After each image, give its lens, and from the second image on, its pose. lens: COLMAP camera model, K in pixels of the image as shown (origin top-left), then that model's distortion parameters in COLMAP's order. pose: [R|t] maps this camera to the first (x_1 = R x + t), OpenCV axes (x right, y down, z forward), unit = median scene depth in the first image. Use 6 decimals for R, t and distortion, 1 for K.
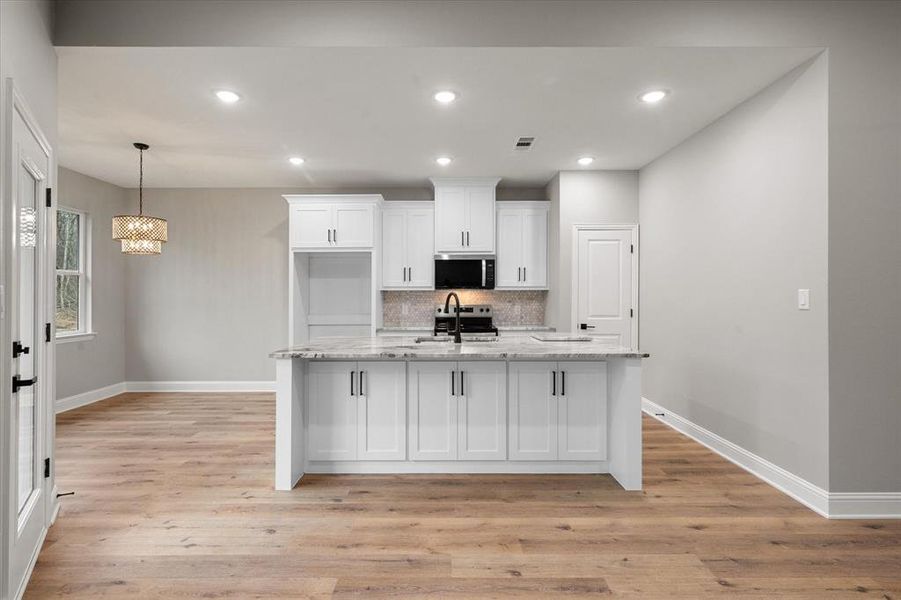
lens RADIAL K [[432.5, 0, 441.5], [0, 432.5, 293.7], [0, 0, 1]] dist [-0.000470, 0.000102]
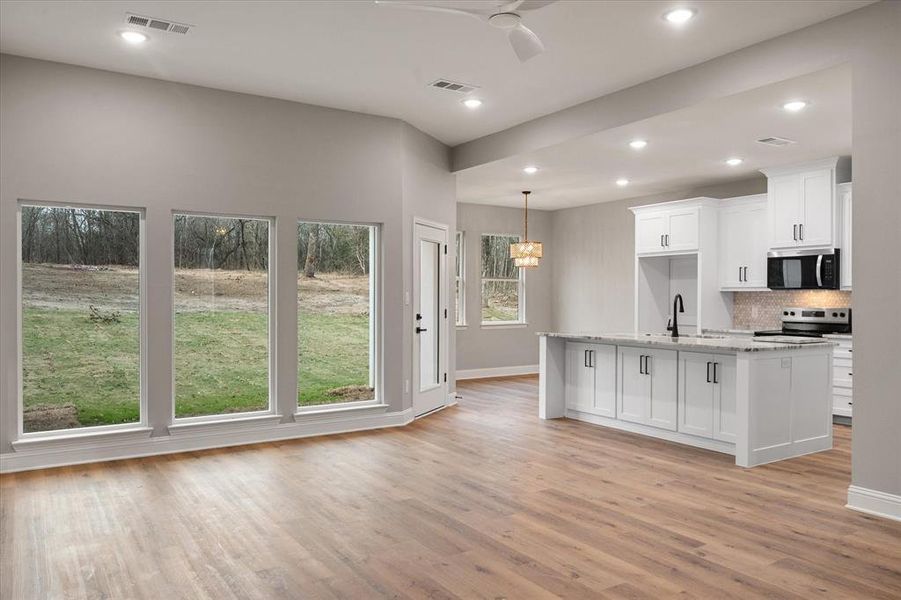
lens RADIAL K [[658.8, 0, 450.2], [0, 658.8, 303.7], [0, 0, 1]] dist [-0.014002, 0.005047]
pose [[0.541076, 0.012643, -0.840878, 0.894847], [0.001298, 0.999873, 0.015868, -0.004702], [0.840972, -0.009677, 0.540991, -0.357716]]
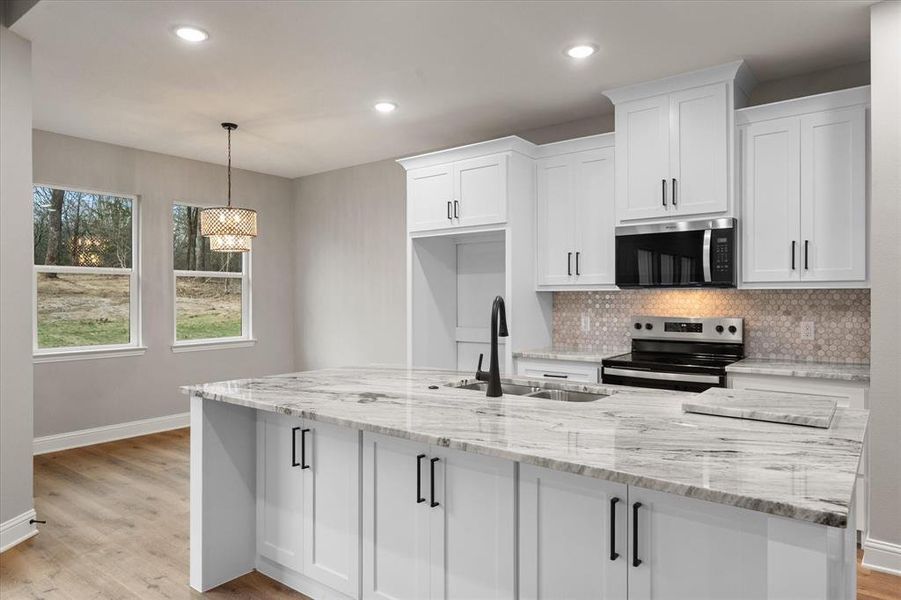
lens RADIAL K [[567.0, 0, 450.6], [0, 567.0, 296.5], [0, 0, 1]] dist [-0.001289, -0.001417]
pose [[0.793071, -0.001121, -0.609128, 0.296965], [0.003543, 0.999990, 0.002772, -0.003768], [0.609119, -0.004357, 0.793067, 0.325891]]
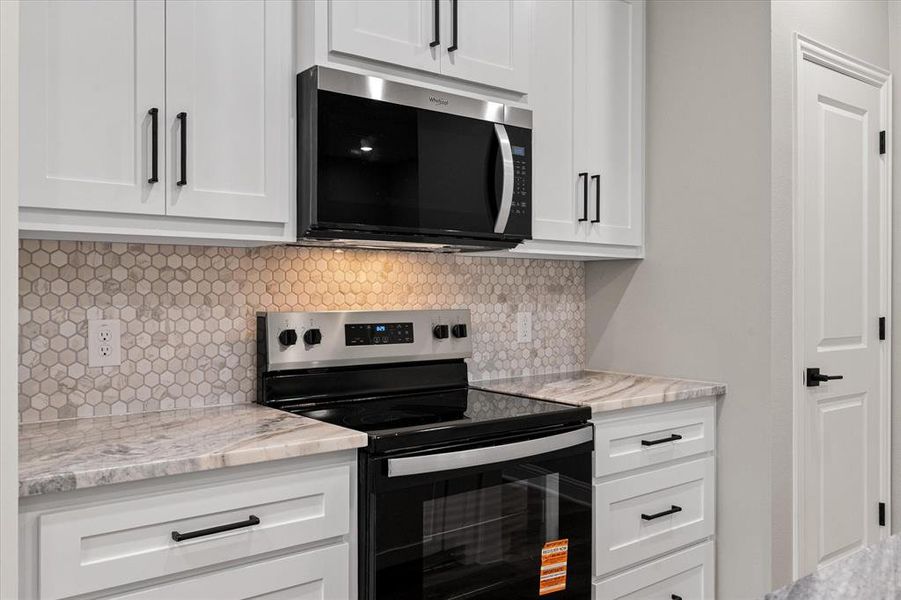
lens RADIAL K [[752.9, 0, 454.8], [0, 752.9, 300.0], [0, 0, 1]] dist [-0.009778, -0.002269]
pose [[0.776872, -0.003405, 0.629649, -0.211832], [-0.003957, 0.999939, 0.010290, 0.017606], [-0.629646, -0.010485, 0.776811, 0.777681]]
